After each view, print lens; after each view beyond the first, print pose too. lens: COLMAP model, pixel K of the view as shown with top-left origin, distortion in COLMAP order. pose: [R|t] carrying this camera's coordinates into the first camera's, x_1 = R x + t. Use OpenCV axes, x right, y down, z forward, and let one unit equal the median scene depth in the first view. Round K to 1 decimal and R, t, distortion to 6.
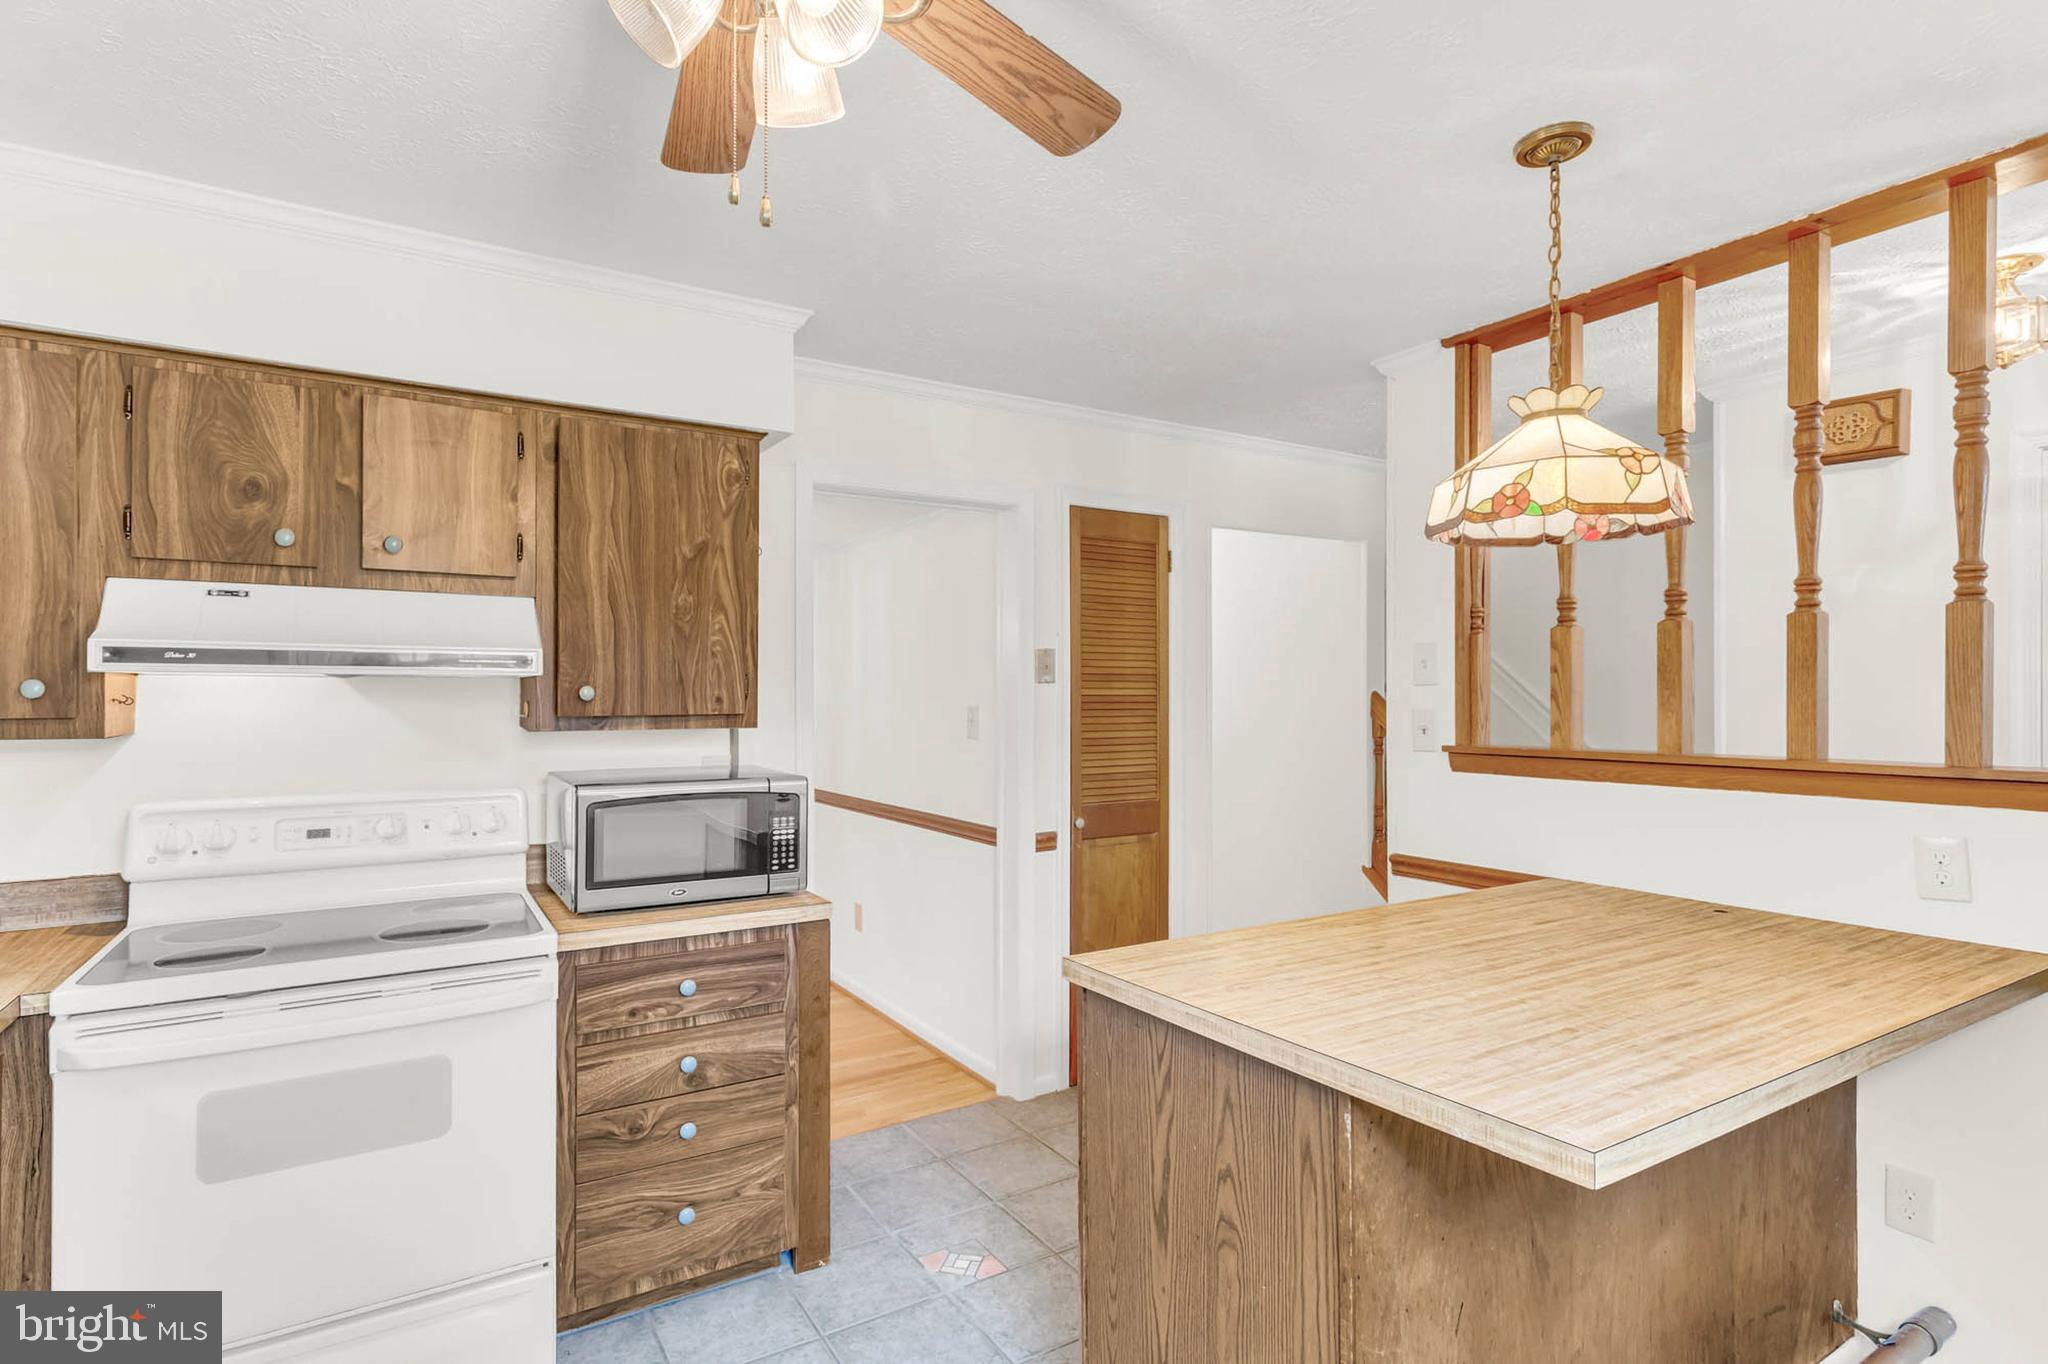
lens RADIAL K [[1001.8, 0, 1001.5], [0, 1001.8, 689.1], [0, 0, 1]] dist [0.001975, 0.000465]
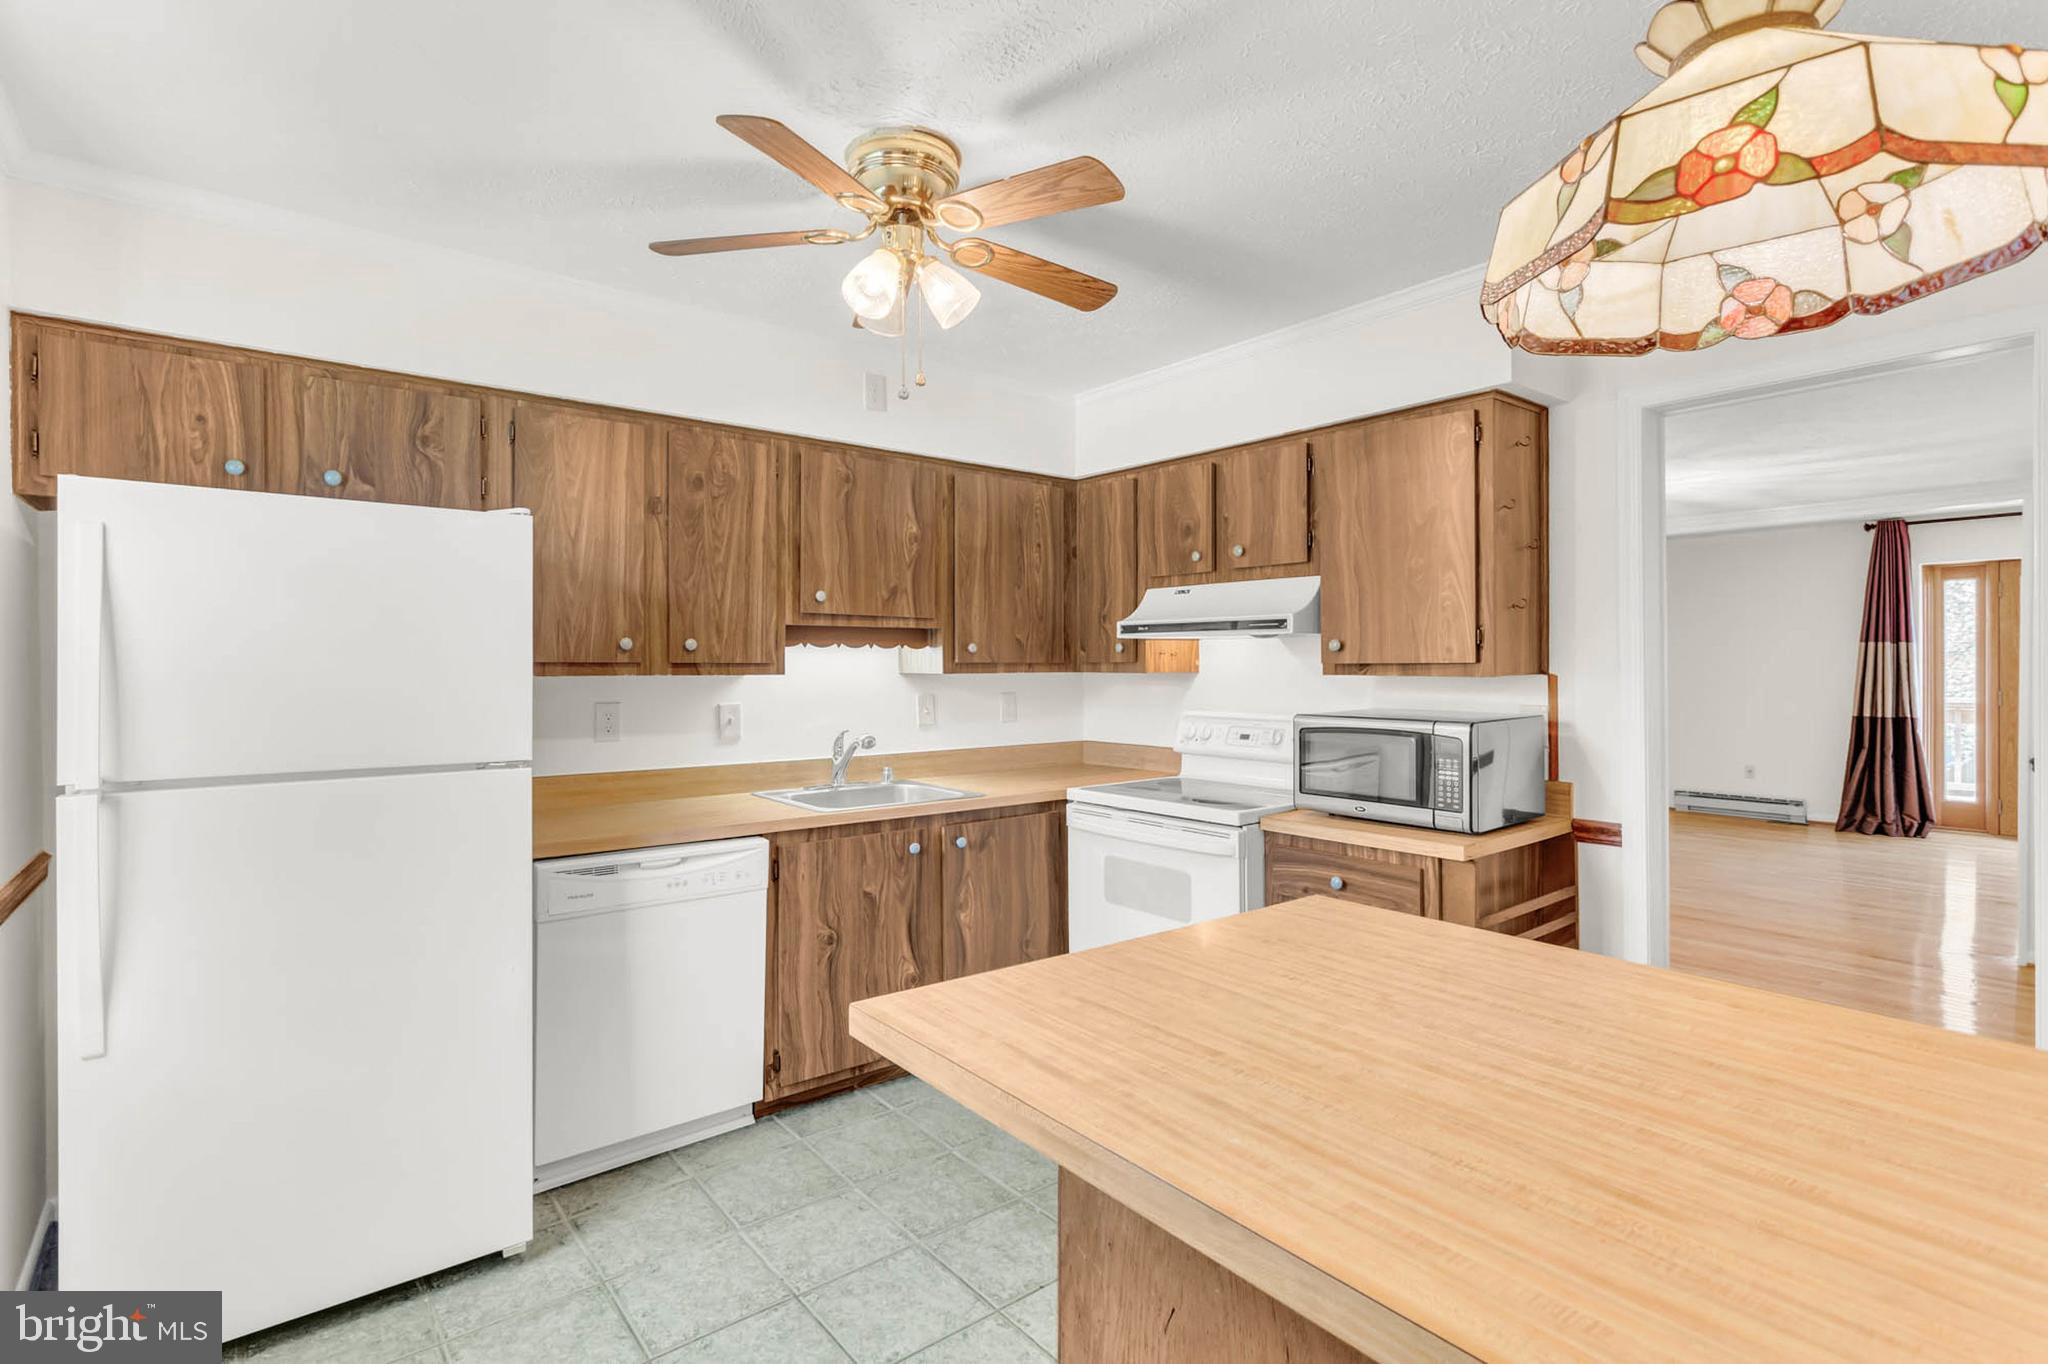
lens RADIAL K [[980.8, 0, 1086.1], [0, 980.8, 667.6], [0, 0, 1]] dist [0.004370, 0.000734]
pose [[0.177356, 0.004012, -0.984139, 1.065302], [0.009929, 0.999933, 0.005866, 0.030312], [0.984097, -0.010812, 0.177304, 0.633981]]
